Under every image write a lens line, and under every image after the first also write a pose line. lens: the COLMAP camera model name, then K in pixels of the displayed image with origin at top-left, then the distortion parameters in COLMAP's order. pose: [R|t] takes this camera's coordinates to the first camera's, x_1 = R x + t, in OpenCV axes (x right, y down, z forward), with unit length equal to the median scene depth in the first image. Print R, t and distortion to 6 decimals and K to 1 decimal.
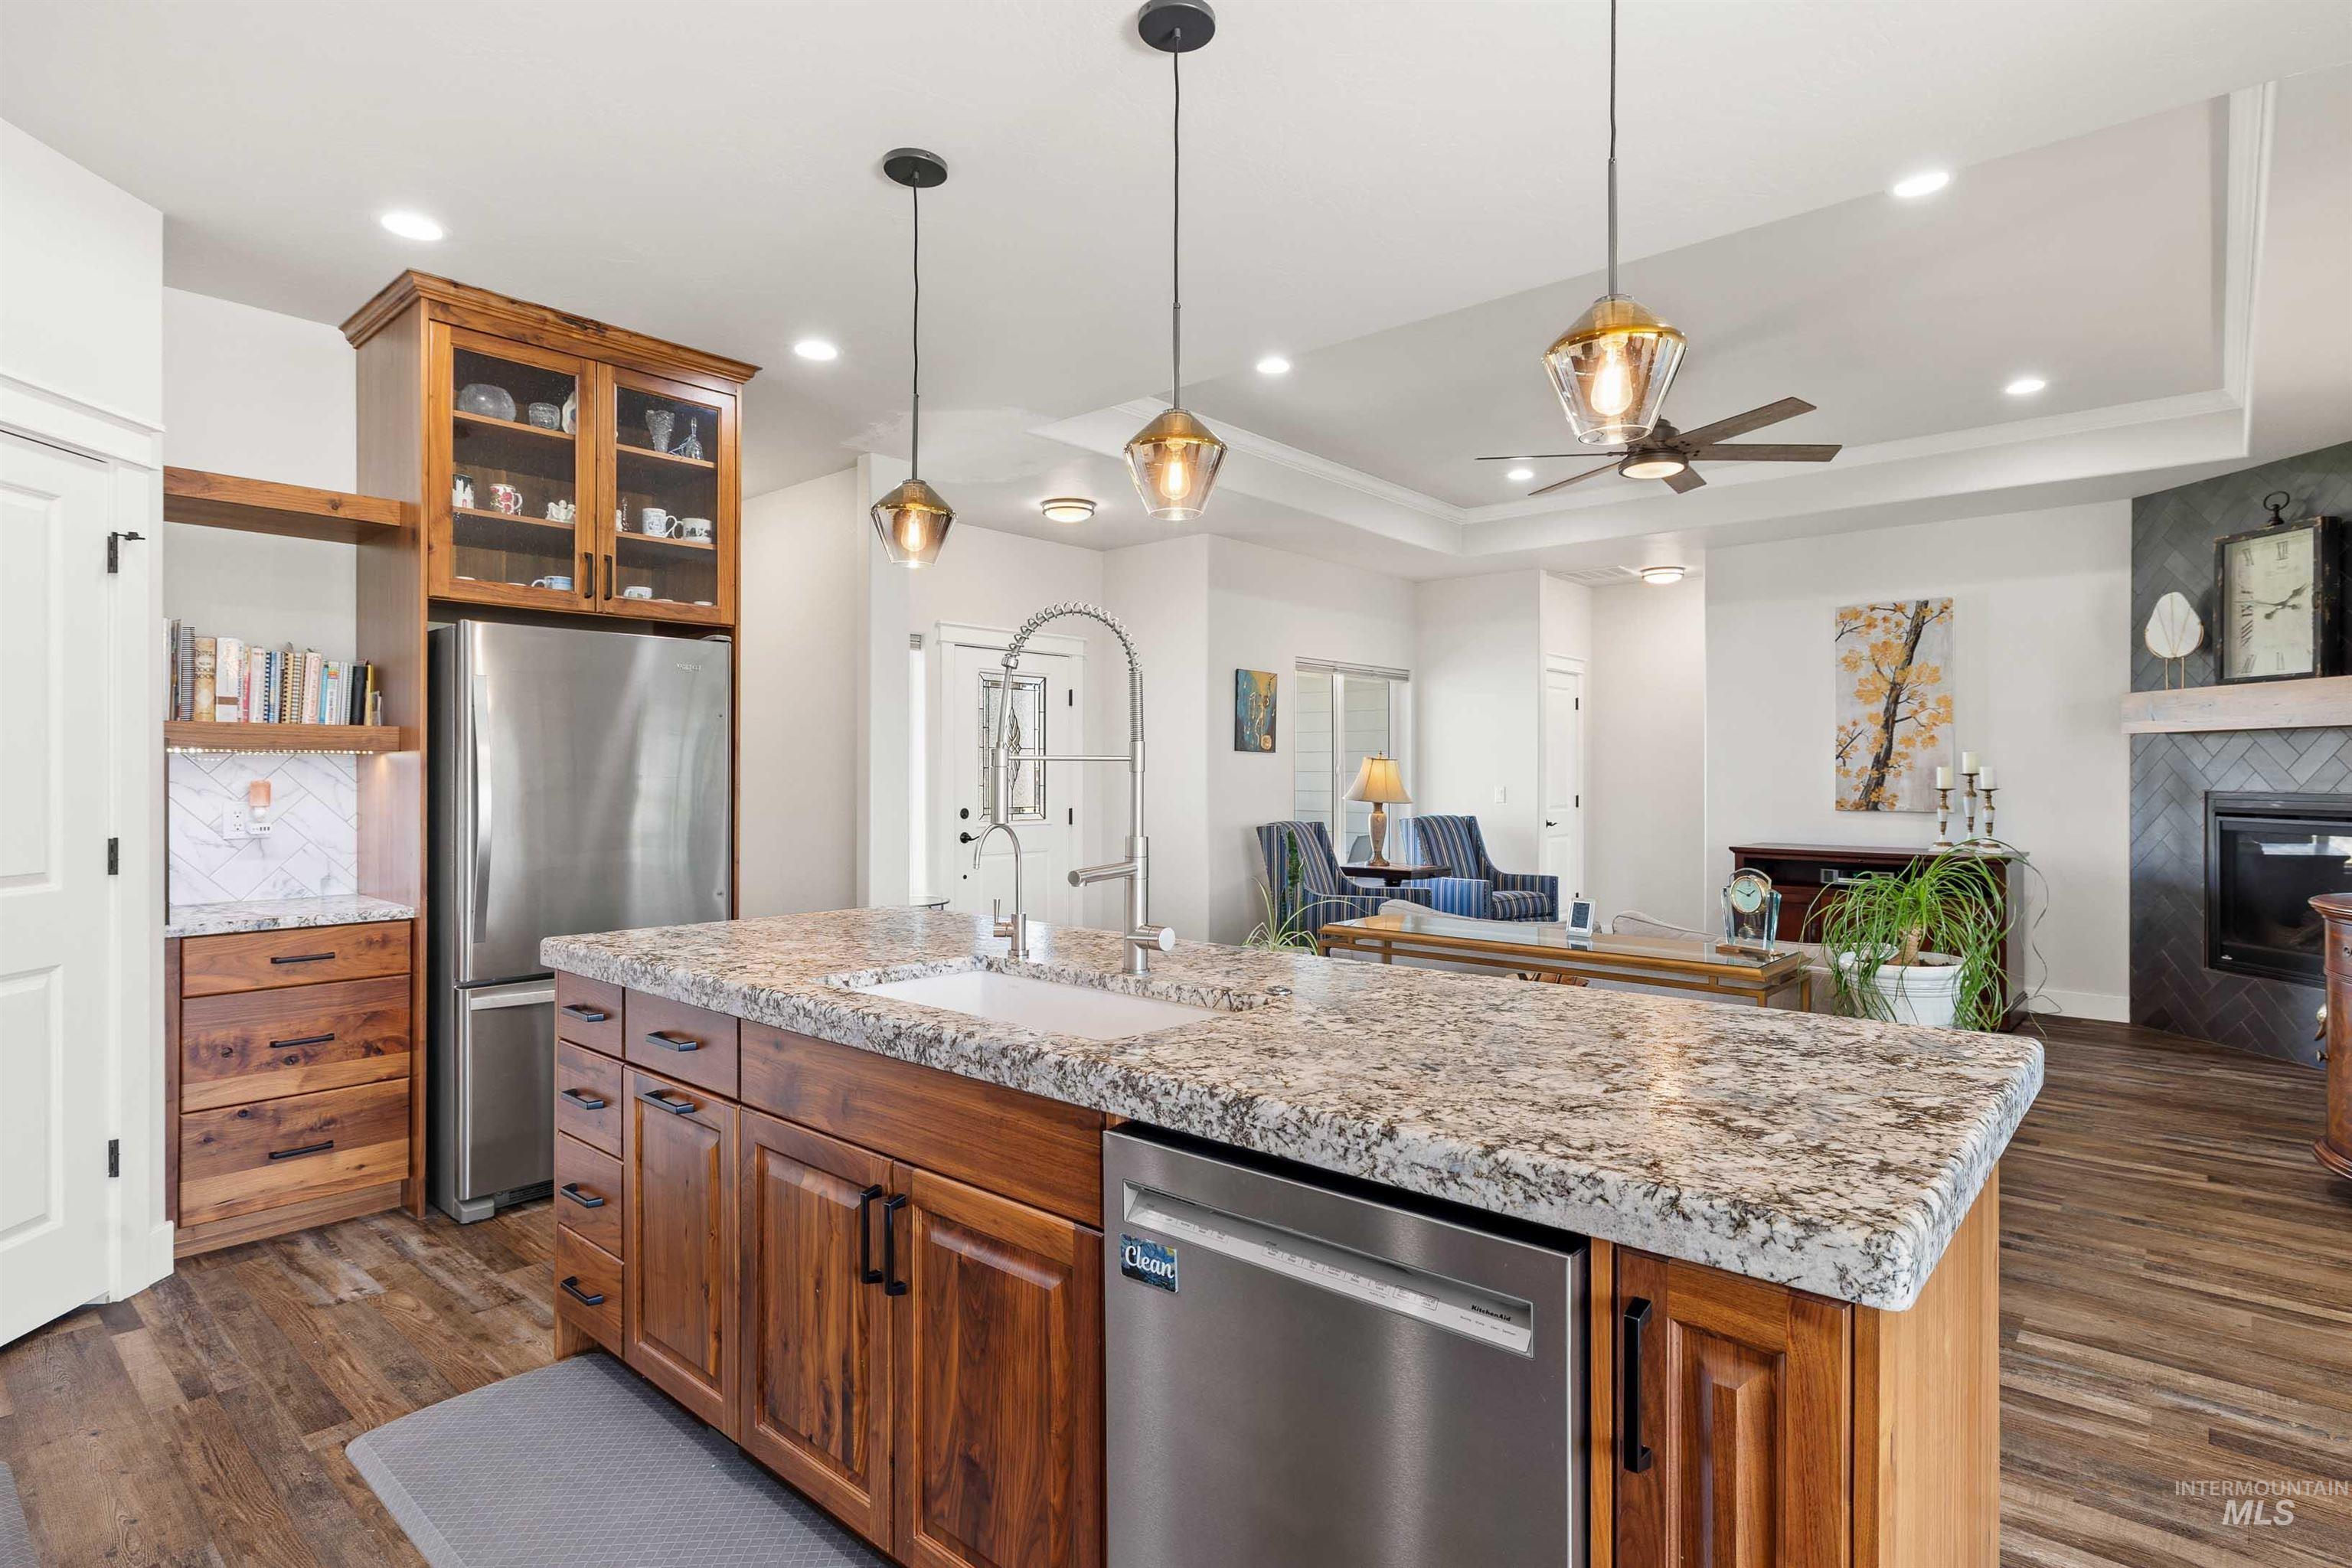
lens RADIAL K [[1187.7, 0, 1194.9], [0, 1187.7, 771.4], [0, 0, 1]] dist [-0.001847, 0.000047]
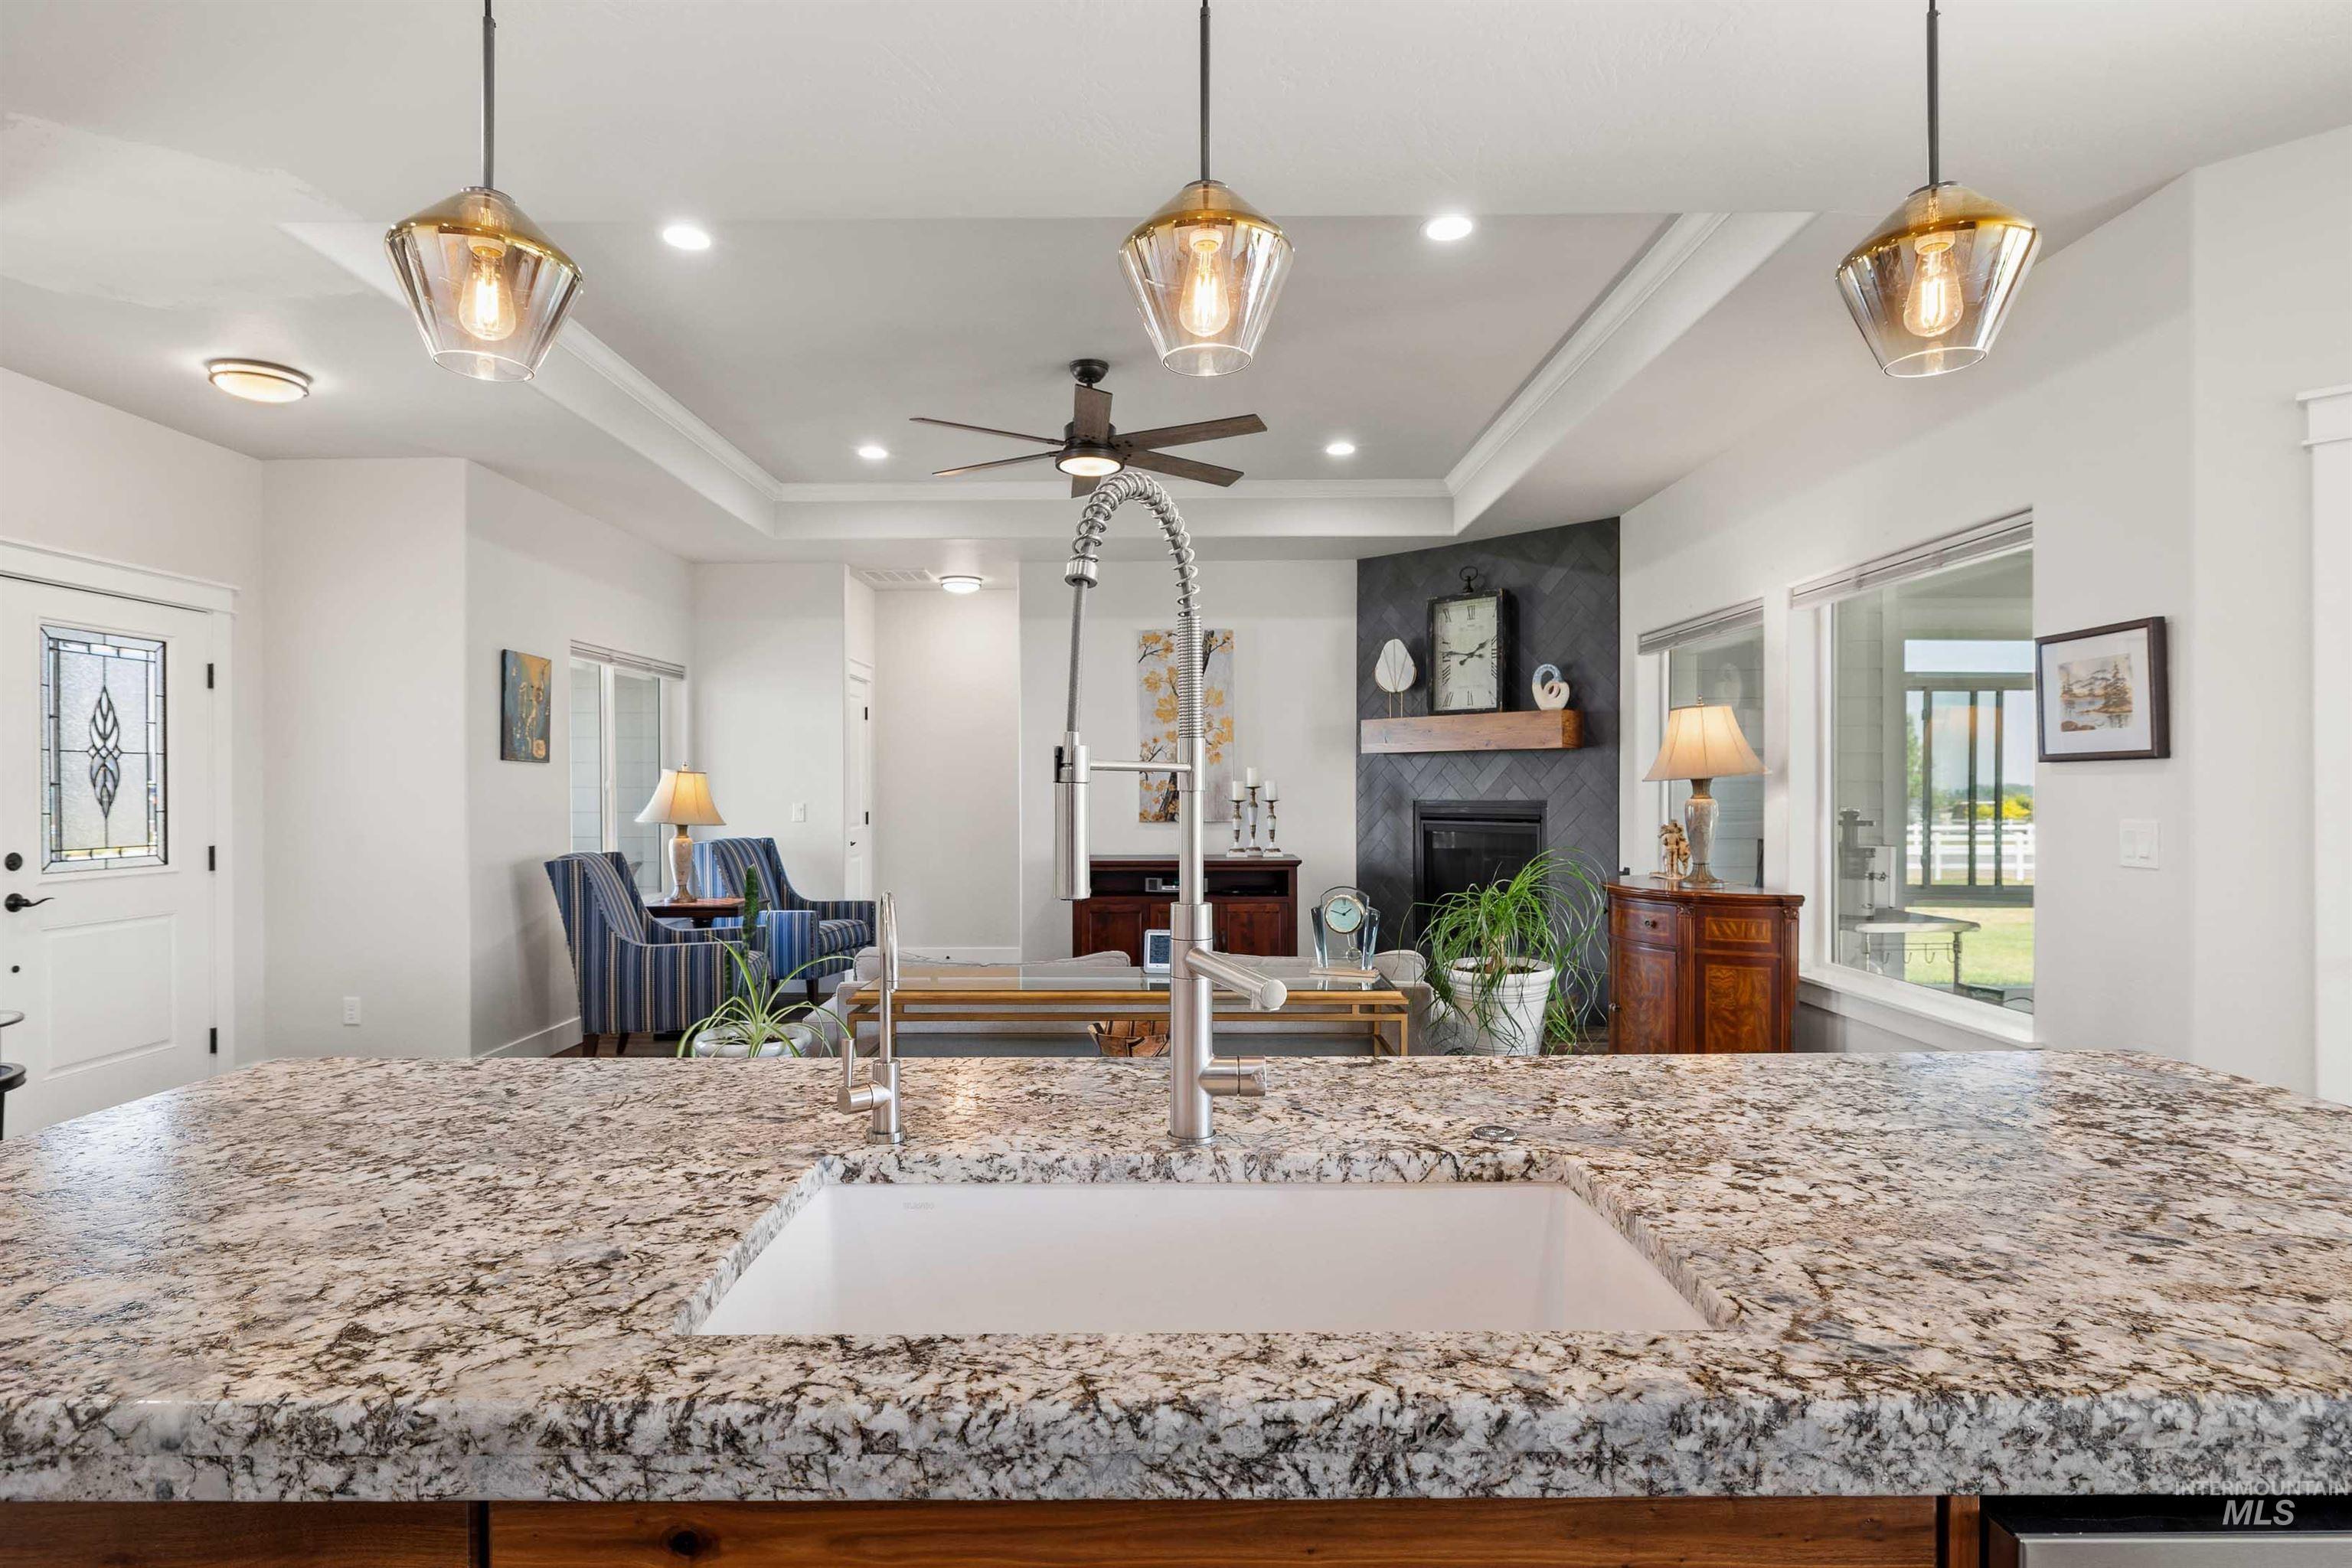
lens RADIAL K [[1187.7, 0, 1154.1], [0, 1187.7, 791.0], [0, 0, 1]] dist [-0.001847, 0.000047]
pose [[0.763835, -0.006530, 0.645379, -0.155915], [0.003608, 0.999976, 0.005848, -0.001101], [-0.645402, -0.002138, 0.763840, 0.205384]]
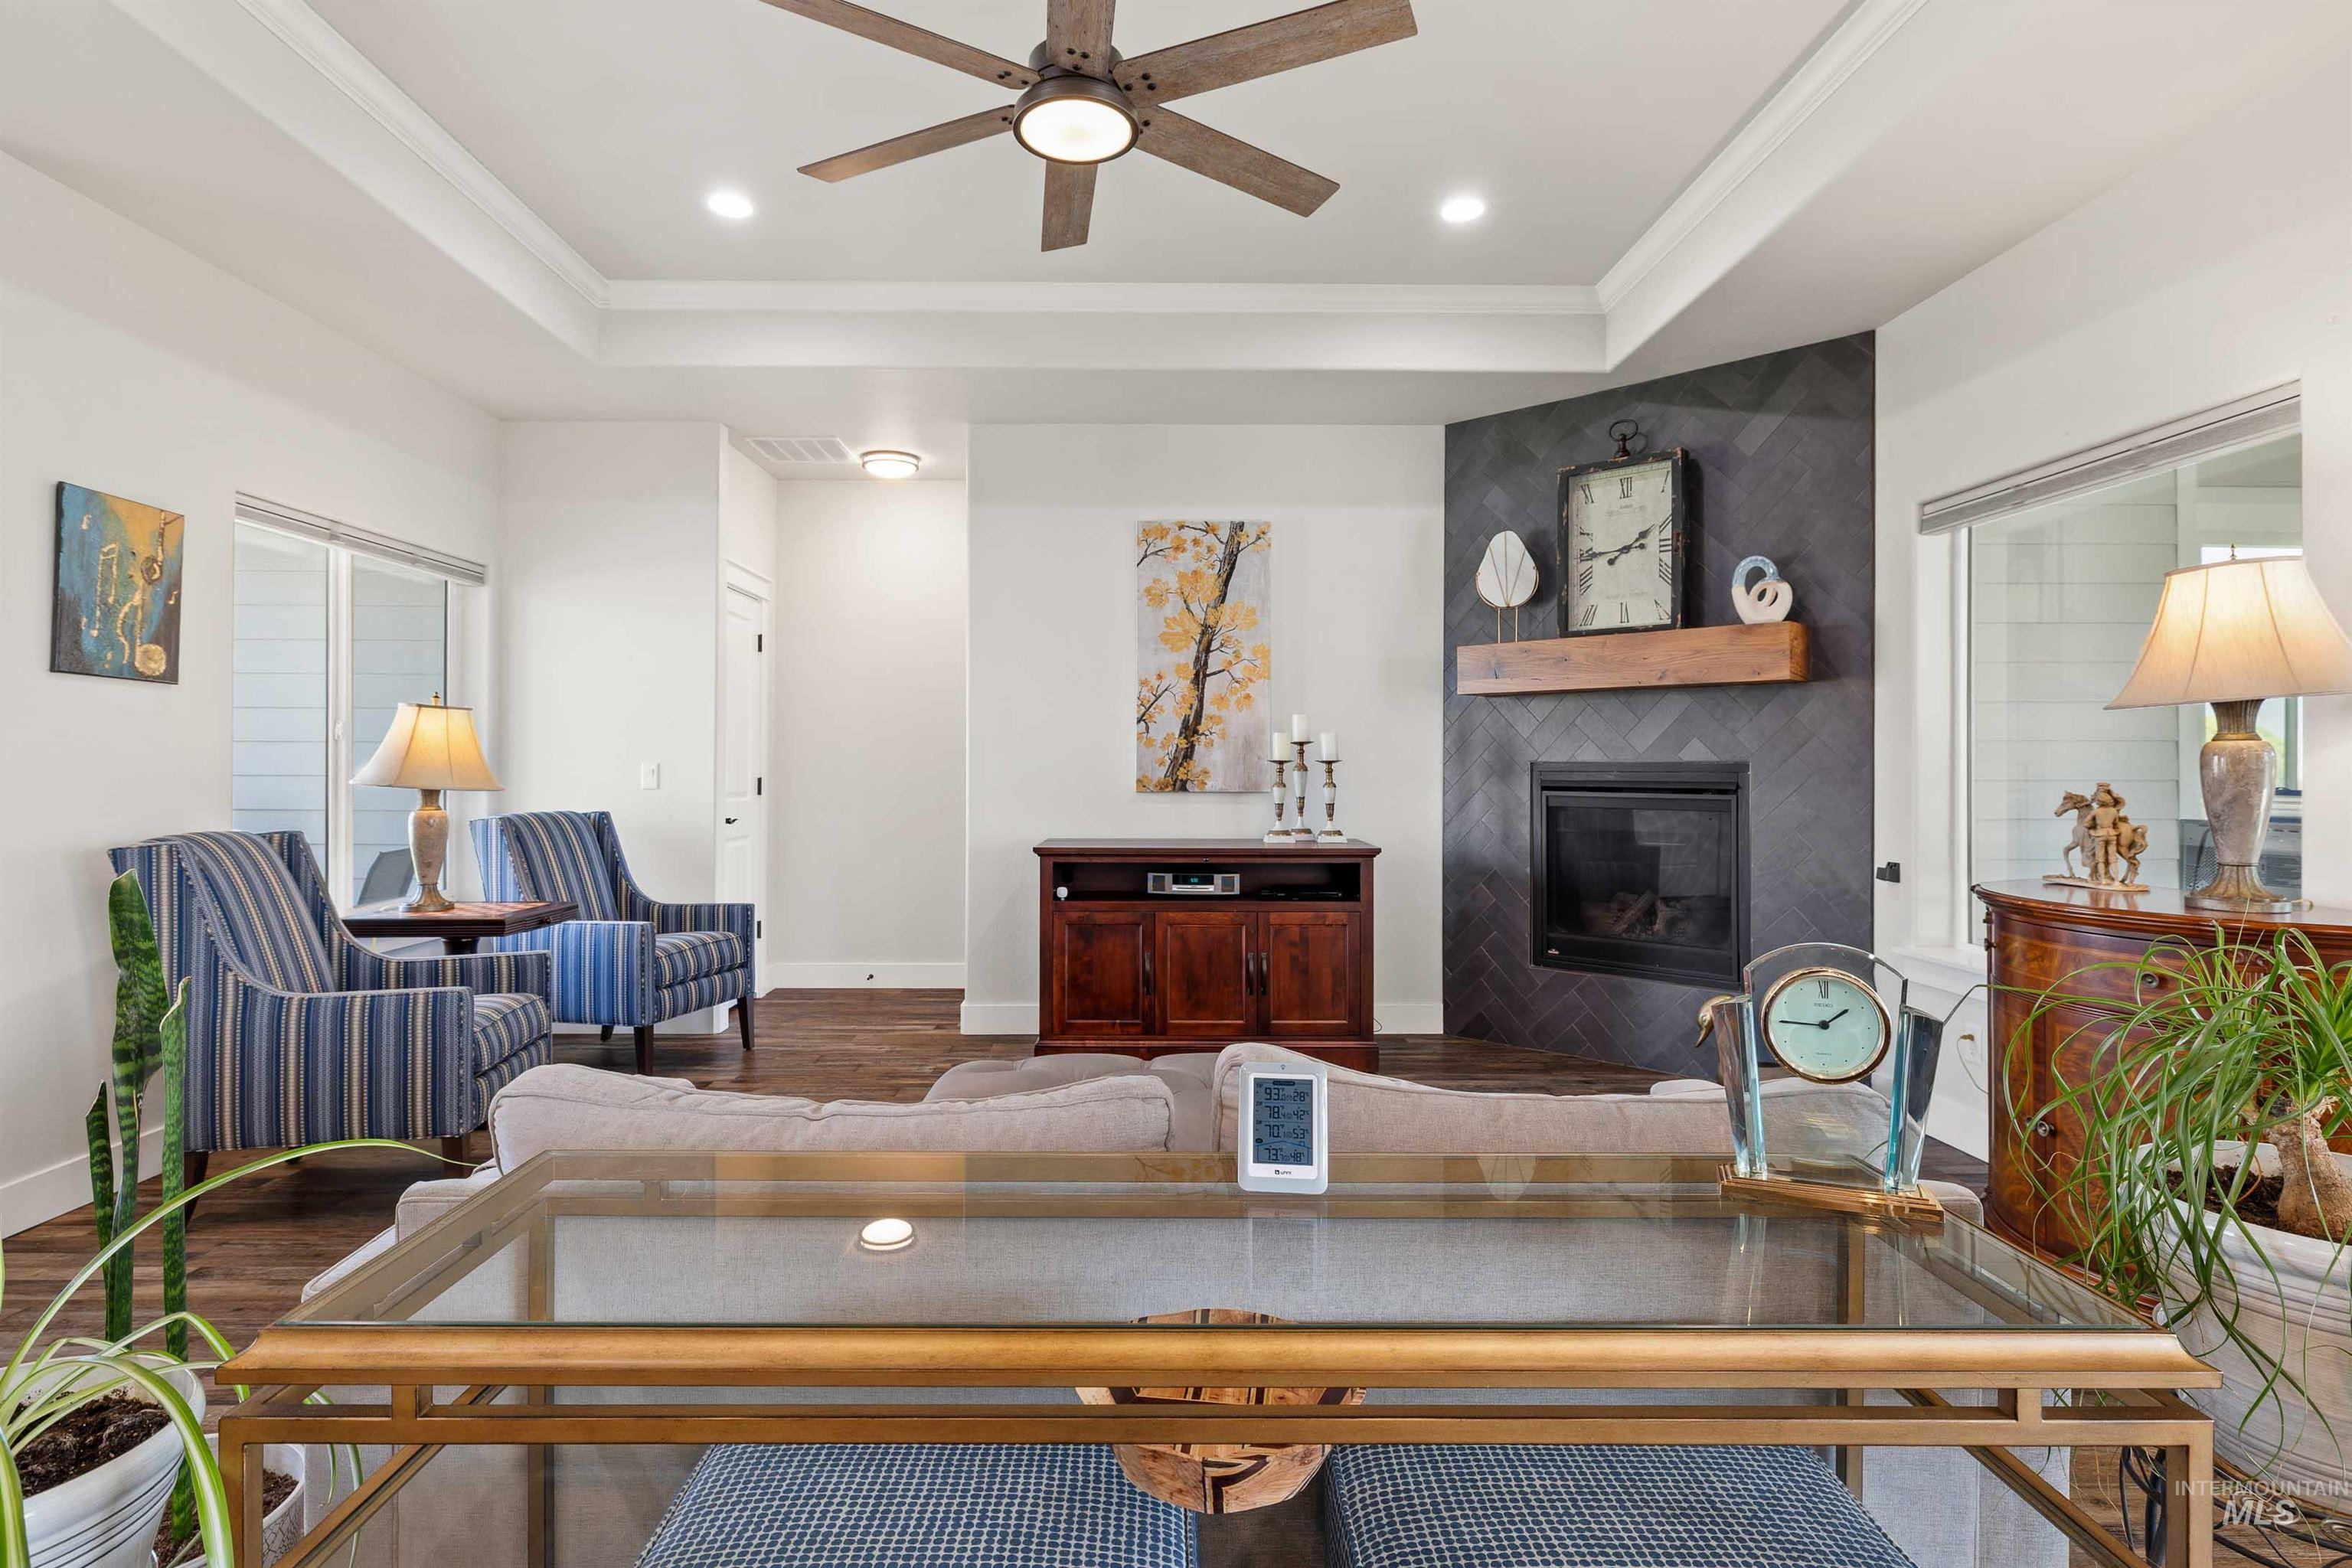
lens RADIAL K [[1187.7, 0, 1143.2], [0, 1187.7, 753.6], [0, 0, 1]] dist [-0.001847, 0.000047]
pose [[0.753572, 0.007710, 0.657320, 0.058554], [-0.001820, 0.999952, -0.009642, 0.018087], [-0.657362, 0.006069, 0.753550, 0.496262]]
